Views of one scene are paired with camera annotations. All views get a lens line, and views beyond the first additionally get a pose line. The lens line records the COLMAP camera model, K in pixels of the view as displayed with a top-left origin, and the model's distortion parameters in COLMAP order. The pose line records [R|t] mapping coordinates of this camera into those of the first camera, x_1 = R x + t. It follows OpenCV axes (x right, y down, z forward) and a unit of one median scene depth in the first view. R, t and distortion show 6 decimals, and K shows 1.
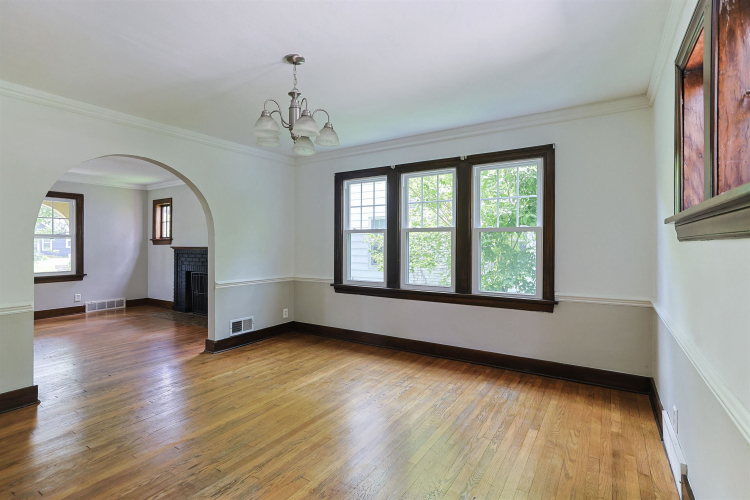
lens RADIAL K [[364.2, 0, 380.2], [0, 364.2, 248.9], [0, 0, 1]] dist [-0.028761, 0.016823]
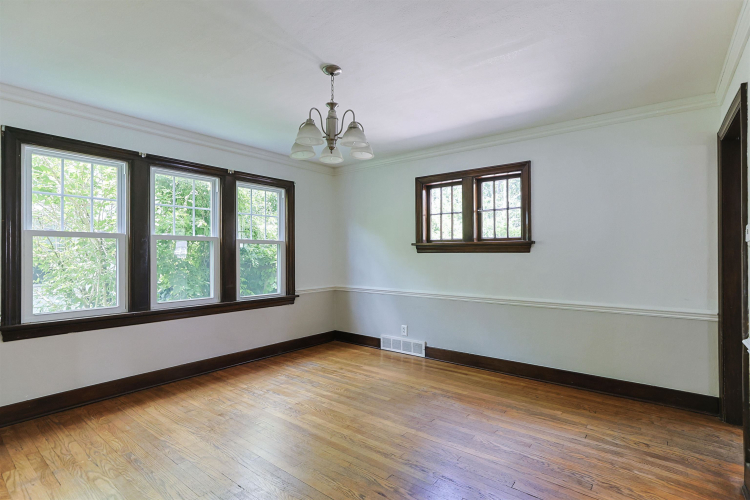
lens RADIAL K [[363.1, 0, 376.7], [0, 363.1, 258.4], [0, 0, 1]] dist [-0.014445, 0.001253]
pose [[0.089998, -0.011027, 0.995881, -0.698336], [0.011716, 0.999881, 0.010012, -0.005782], [-0.995873, 0.010767, 0.090117, 0.447688]]
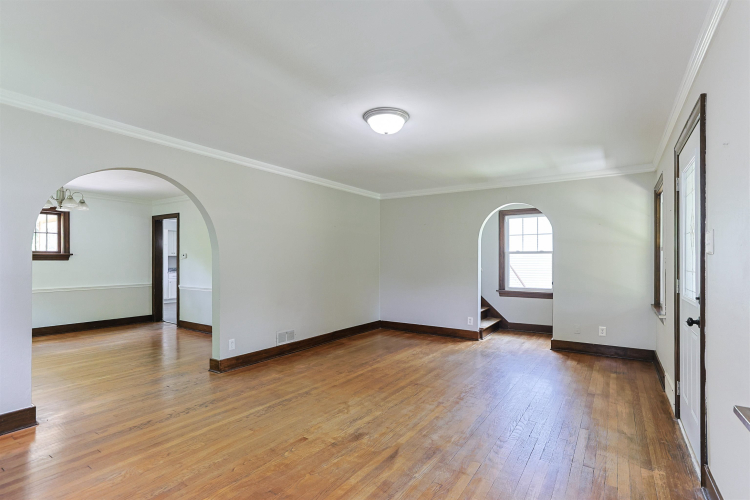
lens RADIAL K [[363.1, 0, 376.7], [0, 363.1, 258.4], [0, 0, 1]] dist [-0.014445, 0.001253]
pose [[-0.999947, 0.001208, 0.010201, -1.113782], [0.001240, 0.999994, 0.003159, -0.018159], [-0.010198, 0.003172, -0.999943, 1.665331]]
